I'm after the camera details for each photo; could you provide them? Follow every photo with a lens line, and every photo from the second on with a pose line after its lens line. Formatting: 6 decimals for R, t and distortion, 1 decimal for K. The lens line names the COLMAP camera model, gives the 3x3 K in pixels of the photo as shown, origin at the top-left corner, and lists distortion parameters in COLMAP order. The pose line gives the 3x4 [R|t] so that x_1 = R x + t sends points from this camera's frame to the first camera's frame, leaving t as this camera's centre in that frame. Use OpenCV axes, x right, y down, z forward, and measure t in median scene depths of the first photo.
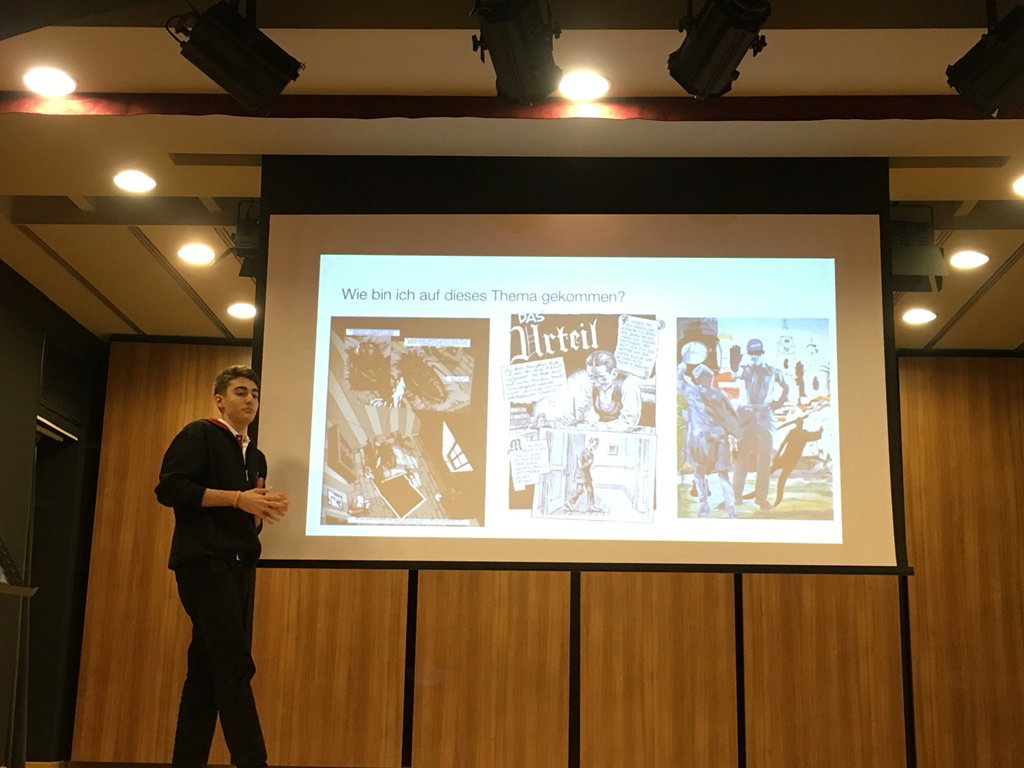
lens RADIAL K [[1485.9, 0, 510.9], [0, 1485.9, 387.8], [0, 0, 1]] dist [0.056956, 0.000000]
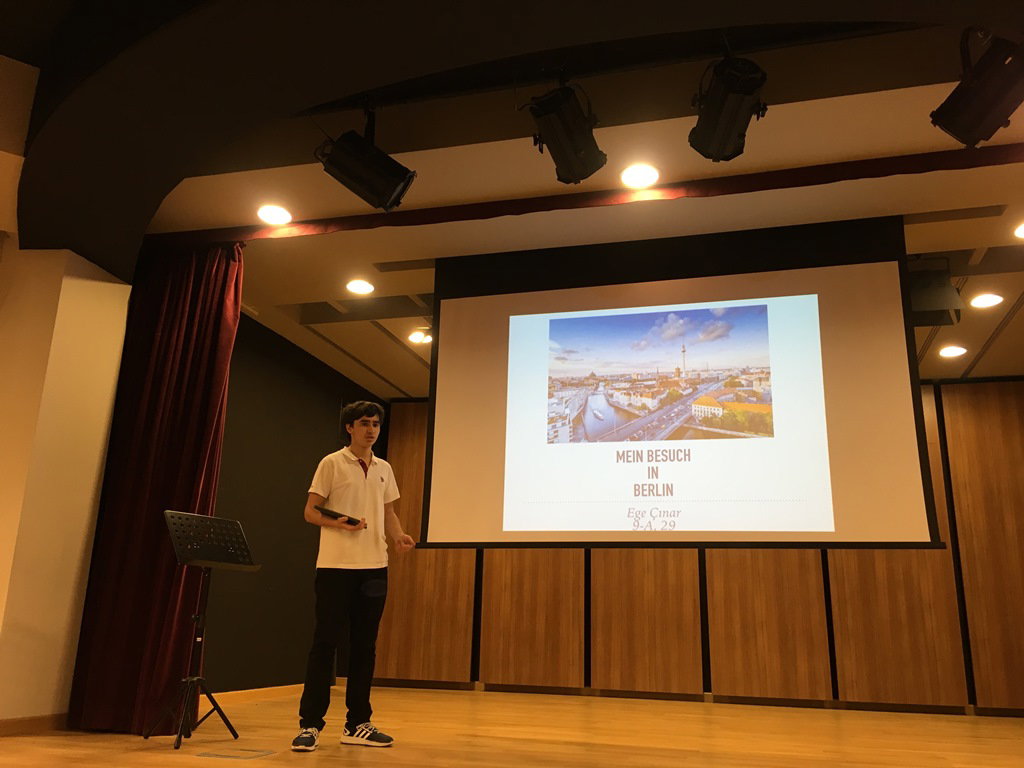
lens RADIAL K [[864.5, 0, 511.9], [0, 864.5, 388.0], [0, 0, 1]] dist [0.039288, -0.061621]
pose [[0.971974, -0.052903, -0.229060, 0.081532], [0.039549, 0.997261, -0.062506, 0.020364], [0.231740, 0.051695, 0.971403, 0.192448]]
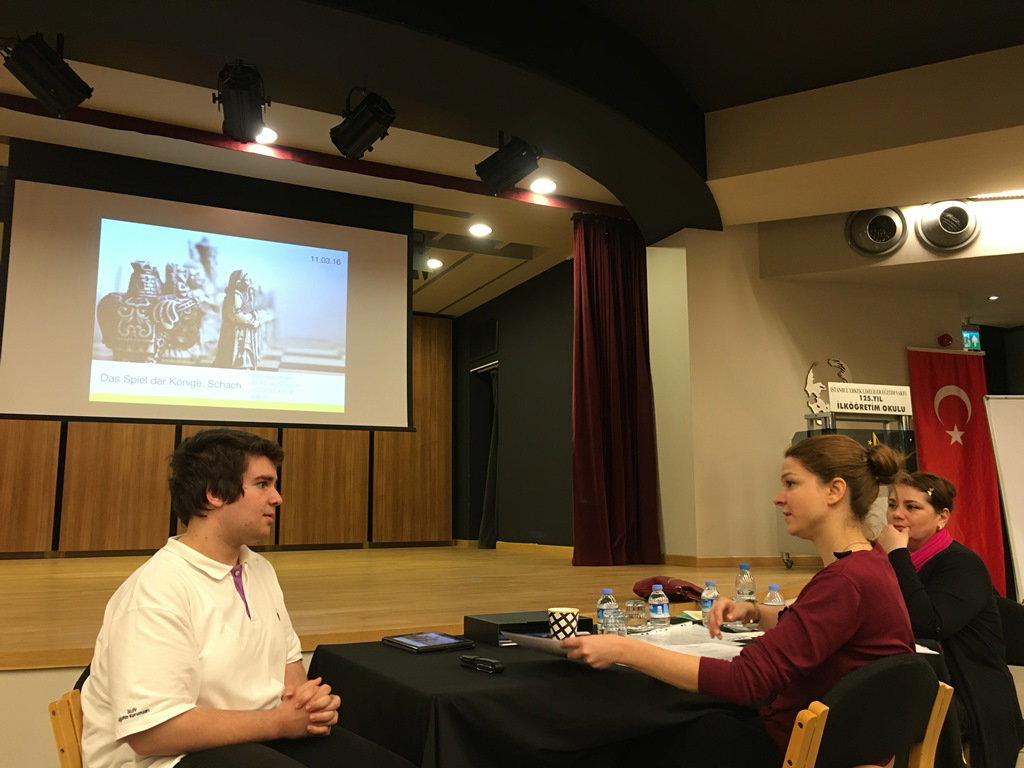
lens RADIAL K [[864.5, 0, 513.4], [0, 864.5, 381.4], [0, 0, 1]] dist [0.039288, -0.061621]
pose [[0.870808, 0.047520, 0.489321, -0.129960], [-0.081759, 0.995455, 0.048828, -0.001164], [-0.484777, -0.082526, 0.870736, 0.007877]]
